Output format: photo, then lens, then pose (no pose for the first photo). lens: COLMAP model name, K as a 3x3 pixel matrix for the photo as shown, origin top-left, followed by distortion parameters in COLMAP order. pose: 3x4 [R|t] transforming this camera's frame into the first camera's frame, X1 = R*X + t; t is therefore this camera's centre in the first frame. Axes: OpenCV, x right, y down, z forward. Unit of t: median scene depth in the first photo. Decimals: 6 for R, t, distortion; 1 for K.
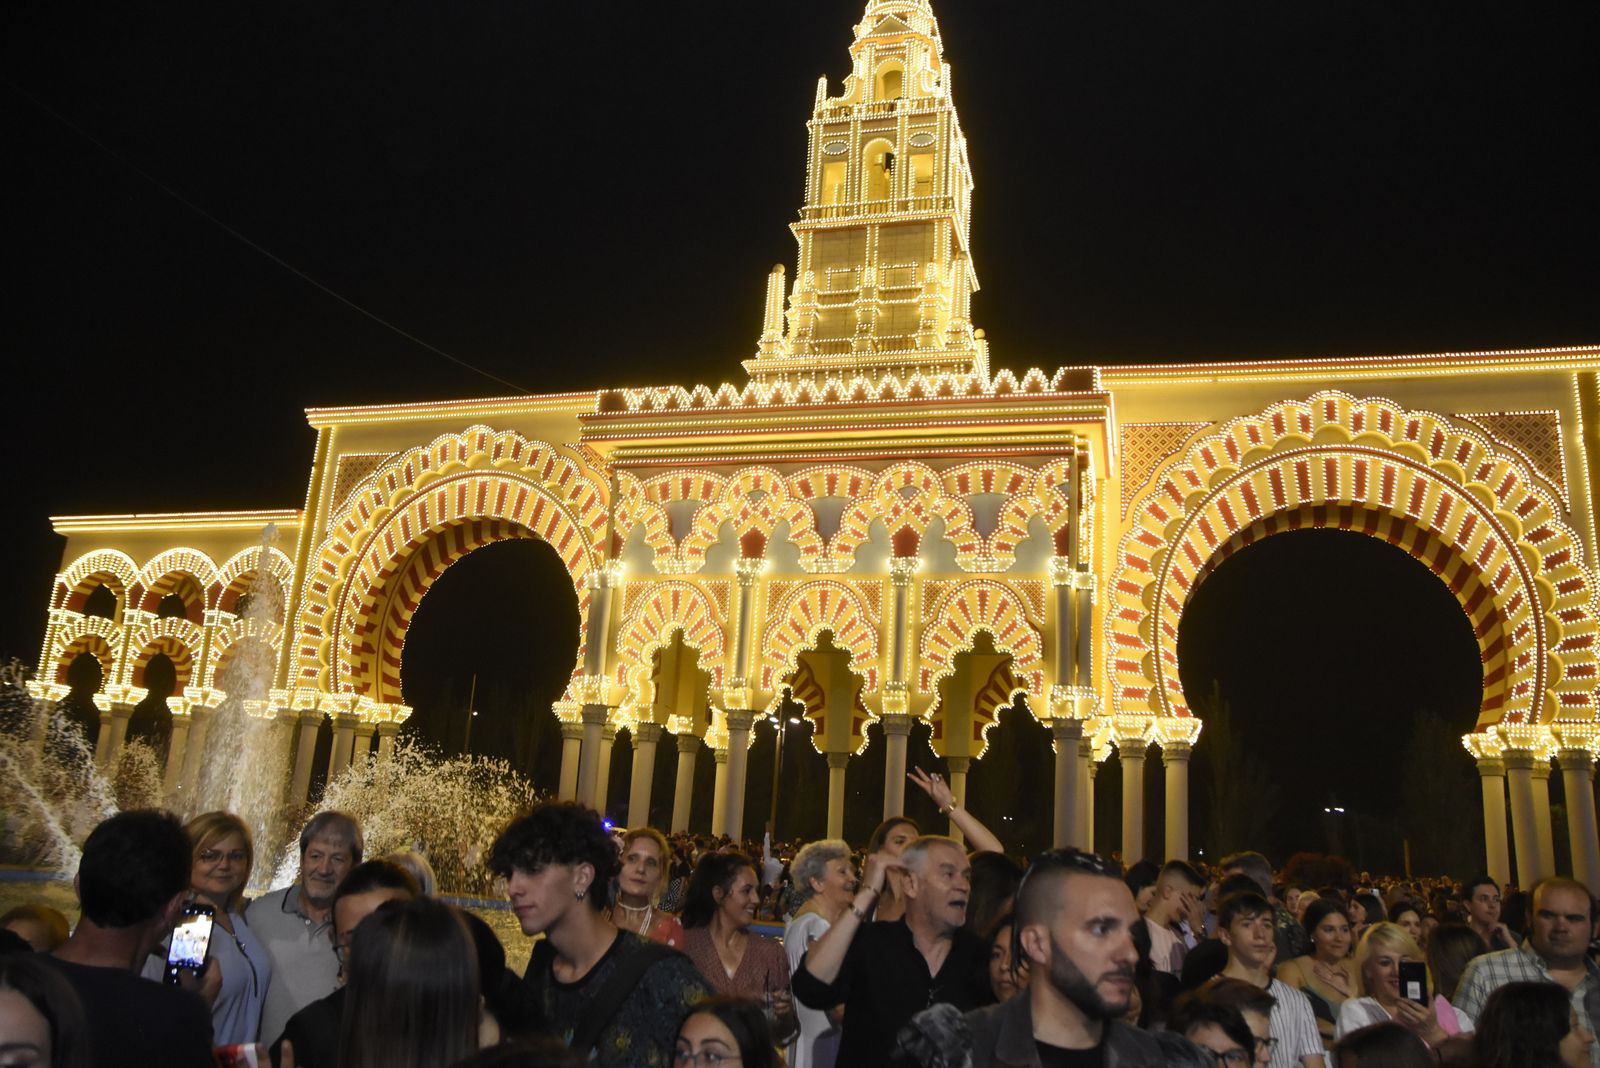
lens RADIAL K [[1201.0, 0, 794.8], [0, 1201.0, 574.0], [0, 0, 1]] dist [-0.132987, 0.126292]
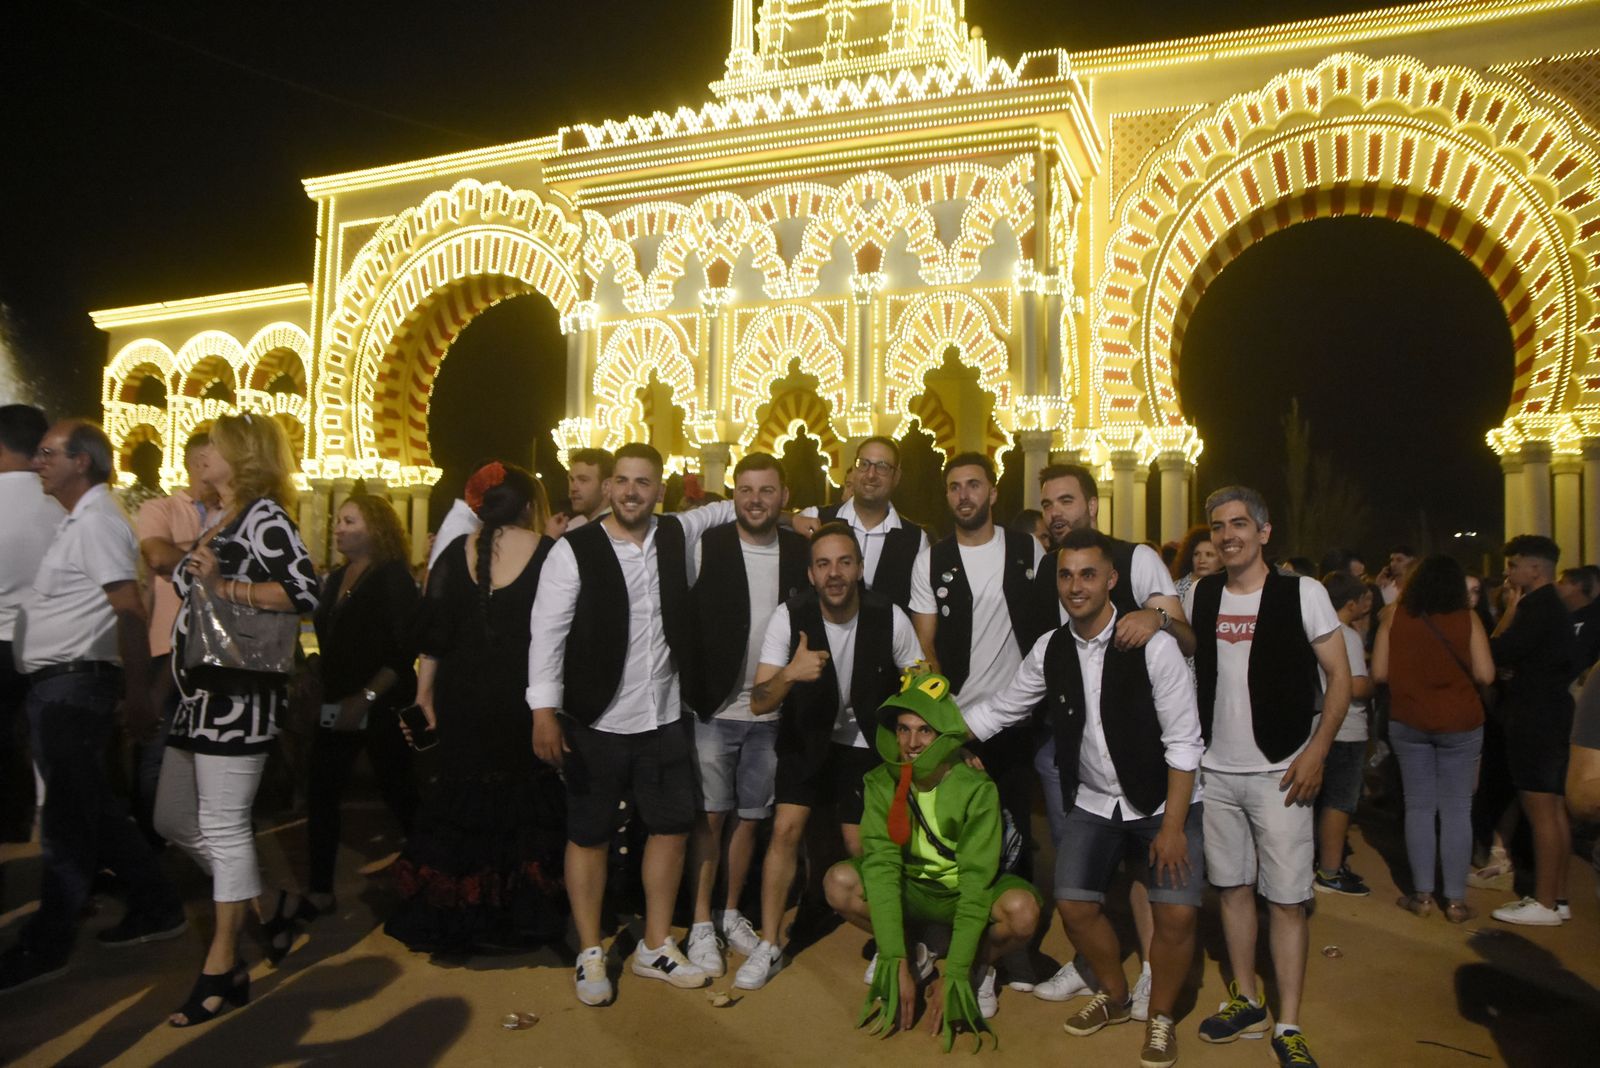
lens RADIAL K [[1201.0, 0, 794.8], [0, 1201.0, 574.0], [0, 0, 1]] dist [-0.132987, 0.126292]
pose [[0.991894, -0.048449, -0.117470, 0.113434], [0.070923, 0.978148, 0.195438, 0.025607], [0.105435, -0.202185, 0.973655, 0.011502]]
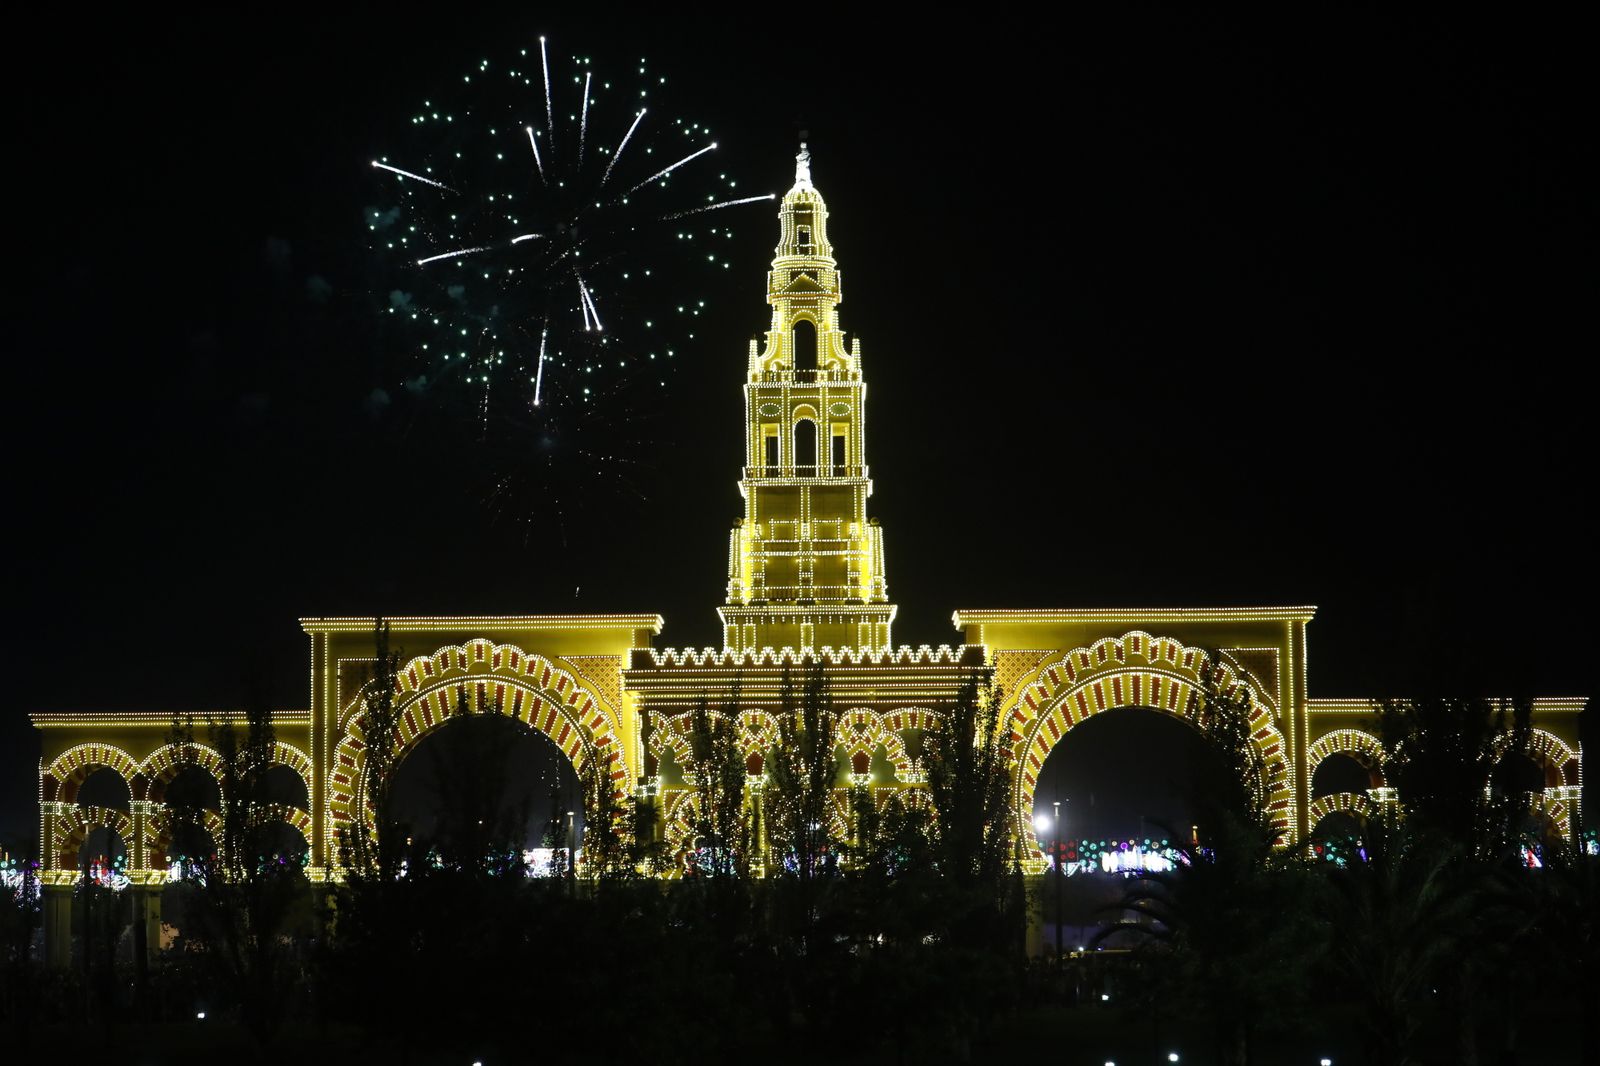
lens RADIAL K [[4409.2, 0, 796.8], [0, 4409.2, 529.9], [0, 0, 1]] dist [0.005058, 0.367508]
pose [[0.964222, -0.054465, 0.259442, -1.205575], [0.011269, 0.986204, 0.165152, -1.053729], [-0.264858, -0.156320, 0.951533, -3.608755]]
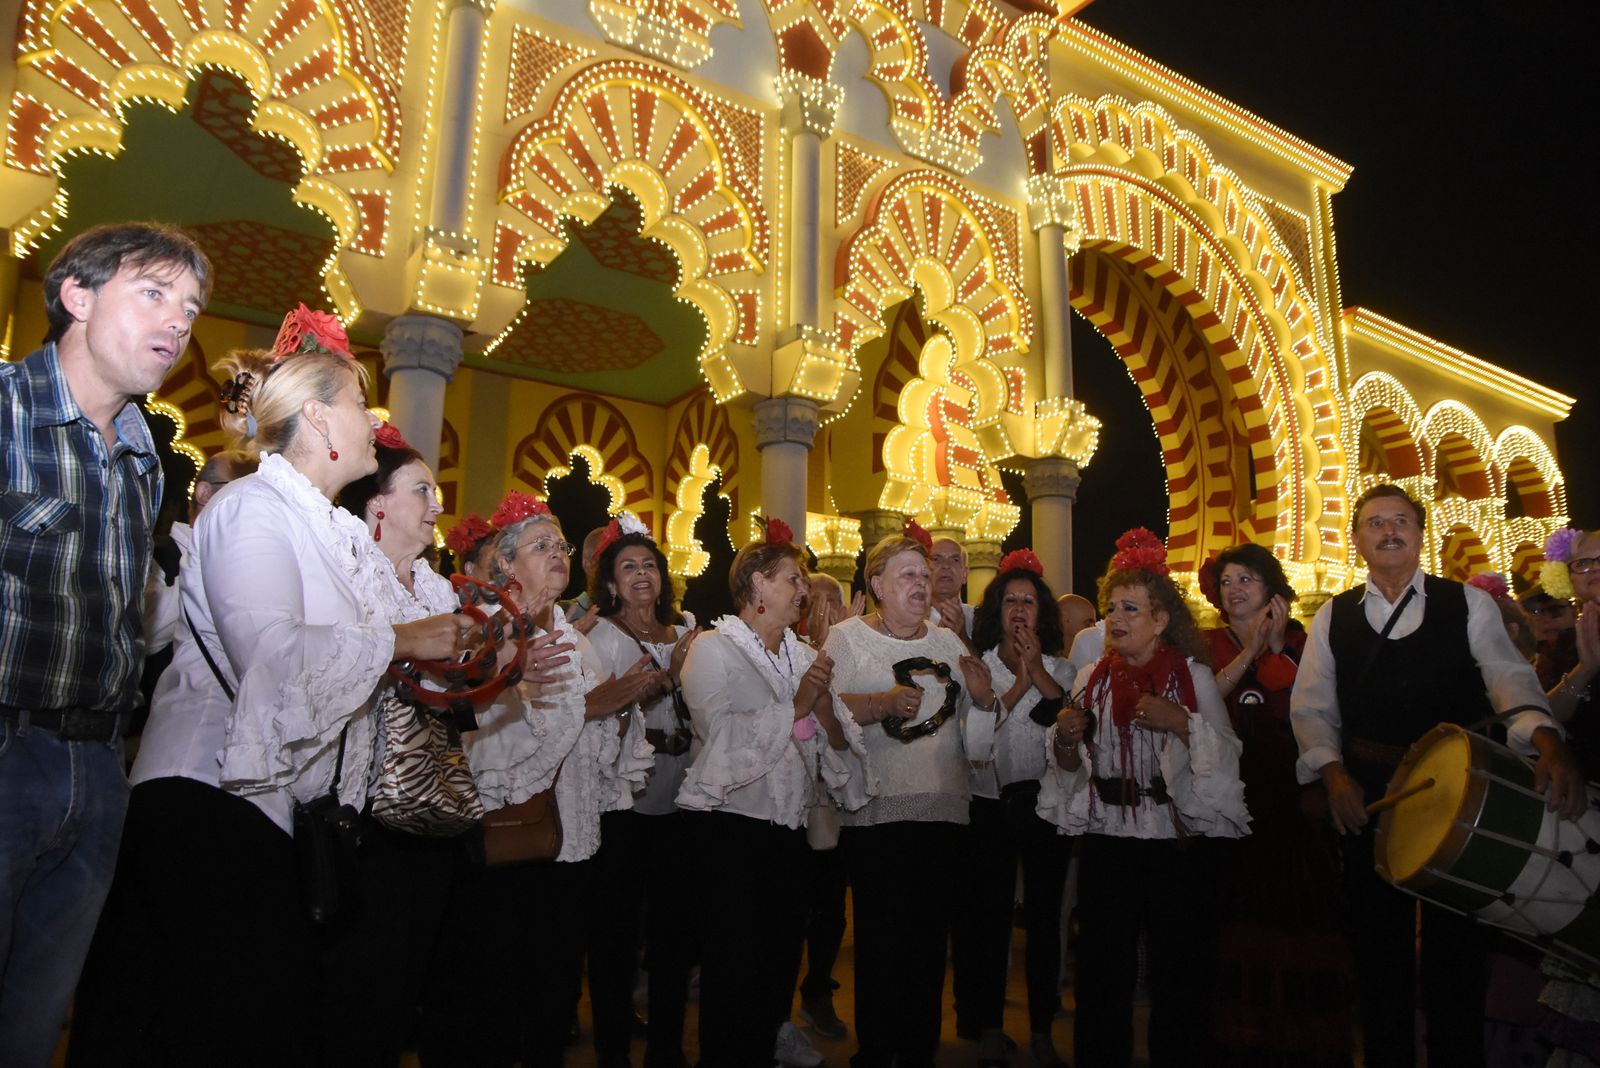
lens RADIAL K [[1184.9, 0, 790.0], [0, 1184.9, 571.5], [0, 0, 1]] dist [-0.136892, 0.119526]
pose [[0.646634, 0.080773, 0.758512, -0.203646], [-0.152039, 0.988073, 0.024395, 0.138916], [-0.747495, -0.131098, 0.651203, 0.580701]]
